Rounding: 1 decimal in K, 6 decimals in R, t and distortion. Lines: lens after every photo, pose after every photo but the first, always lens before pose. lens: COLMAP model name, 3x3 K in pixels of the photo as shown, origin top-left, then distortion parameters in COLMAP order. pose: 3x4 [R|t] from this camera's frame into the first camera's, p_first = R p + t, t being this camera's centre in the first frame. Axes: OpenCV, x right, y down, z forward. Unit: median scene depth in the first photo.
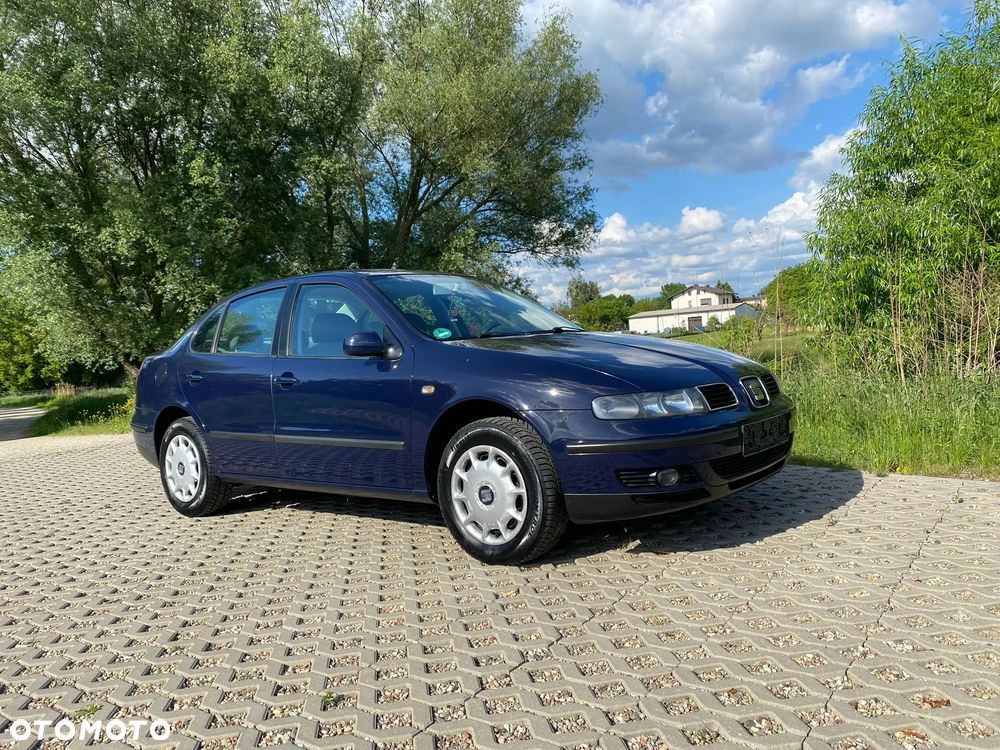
lens RADIAL K [[761.4, 0, 521.9], [0, 761.4, 378.3], [0, 0, 1]] dist [0.013924, -0.010330]
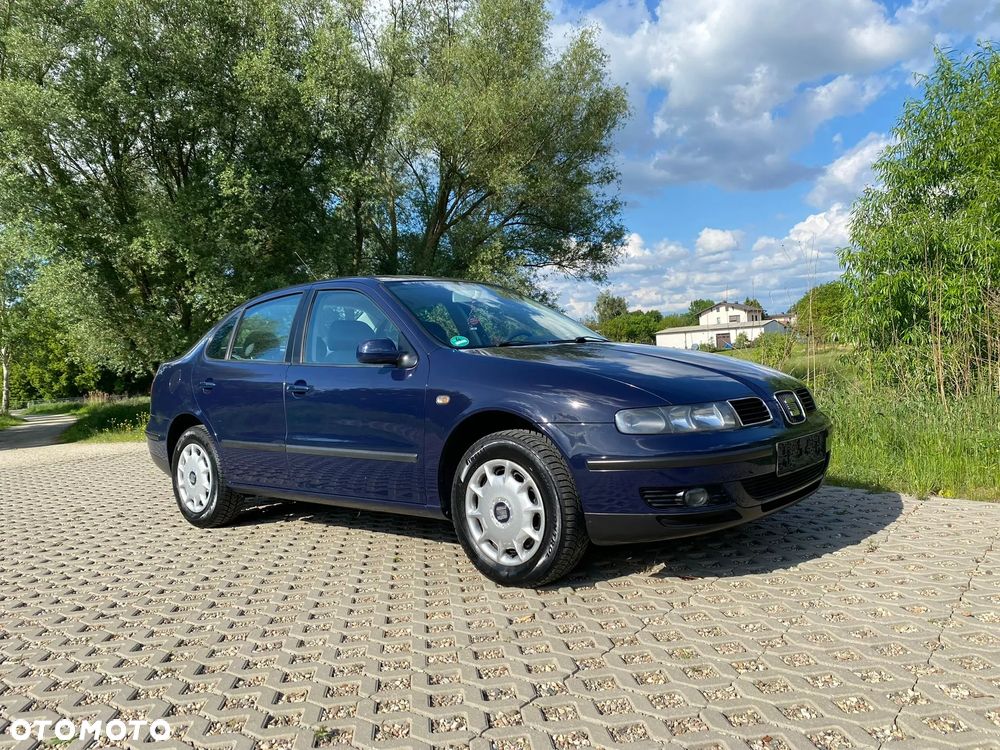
lens RADIAL K [[761.4, 0, 524.6], [0, 761.4, 379.4], [0, 0, 1]] dist [0.013924, -0.010330]
pose [[0.999426, 0.013762, -0.030944, 0.005002], [-0.014302, 0.999748, -0.017298, 0.002825], [0.030698, 0.017731, 0.999371, 0.033037]]
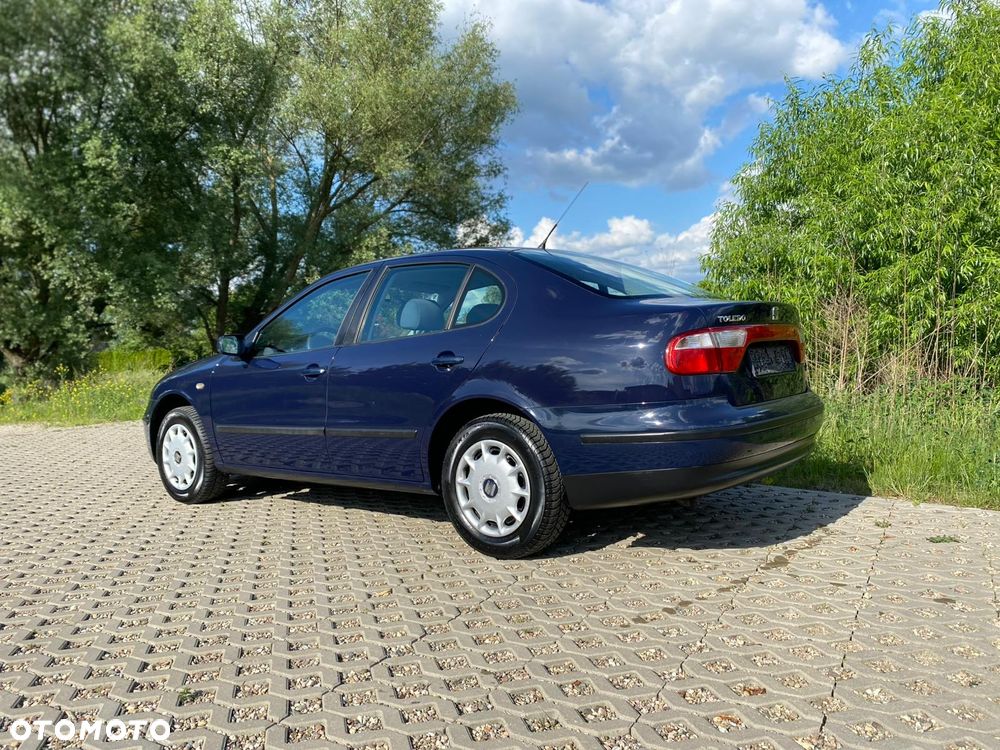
lens RADIAL K [[761.4, 0, 518.5], [0, 761.4, 377.0], [0, 0, 1]] dist [0.013924, -0.010330]
pose [[0.993162, 0.036820, 0.110784, 0.022684], [-0.036001, 0.999308, -0.009378, -0.002805], [-0.111053, 0.005326, 0.993800, -0.022906]]
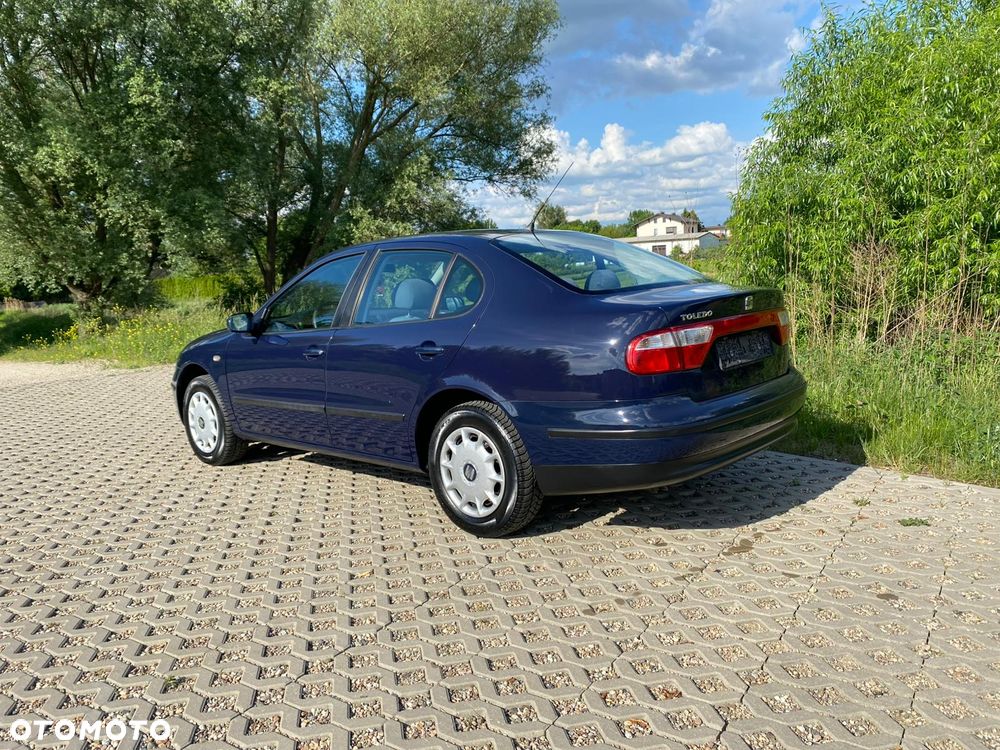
lens RADIAL K [[761.4, 0, 513.7], [0, 761.4, 375.9], [0, 0, 1]] dist [0.013924, -0.010330]
pose [[0.999079, 0.022358, 0.036629, 0.085460], [-0.025853, 0.994860, 0.097900, -0.067100], [-0.034252, -0.098757, 0.994522, -0.050617]]
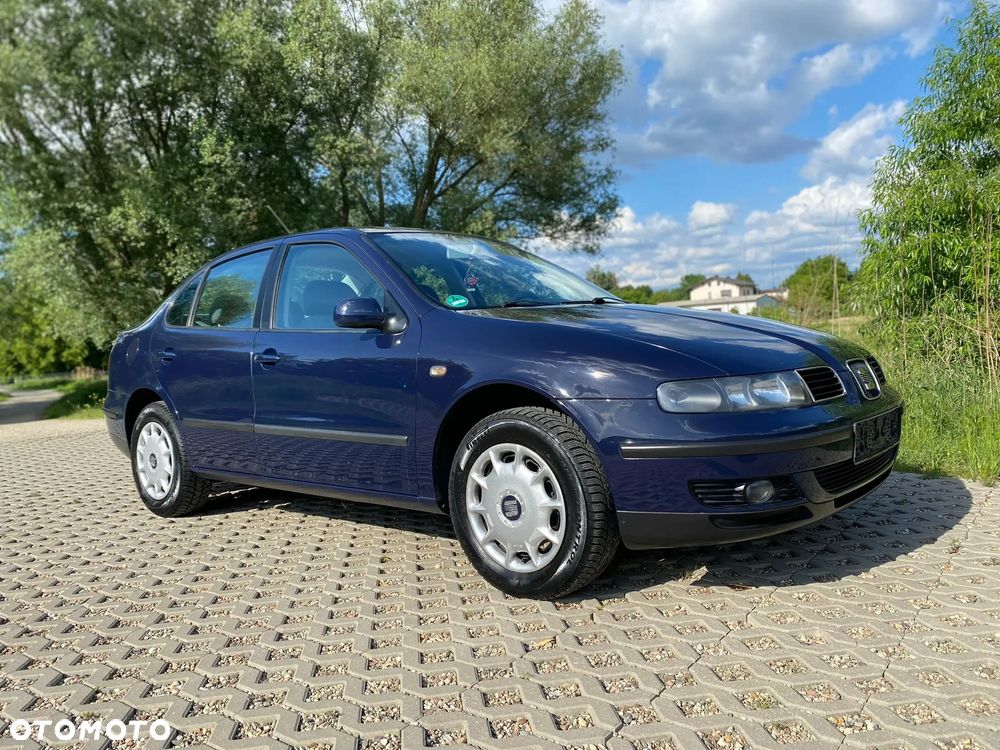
lens RADIAL K [[761.4, 0, 509.1], [0, 761.4, 383.2], [0, 0, 1]] dist [0.013924, -0.010330]
pose [[0.999237, 0.014156, -0.036388, -0.014088], [-0.013453, 0.999720, 0.019490, 0.007608], [0.036654, -0.018986, 0.999148, 0.141655]]
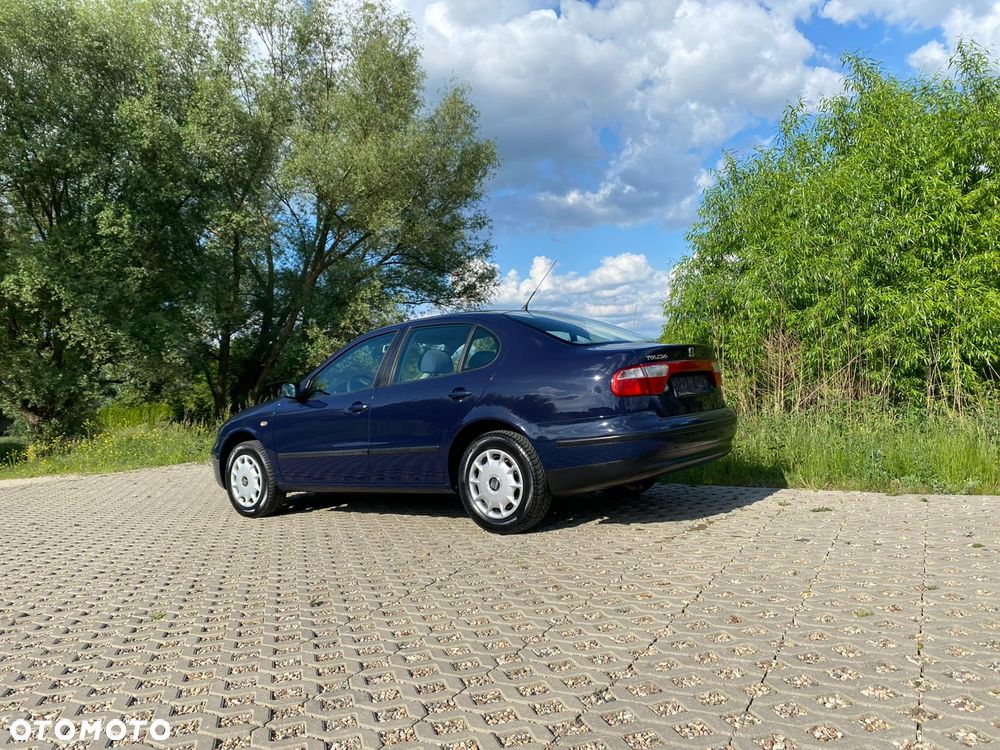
lens RADIAL K [[761.4, 0, 520.7], [0, 761.4, 382.6], [0, 0, 1]] dist [0.013924, -0.010330]
pose [[0.992056, 0.003842, 0.125738, -0.008536], [0.003345, 0.998375, -0.056894, 0.017311], [-0.125752, 0.056863, 0.990431, -0.278382]]
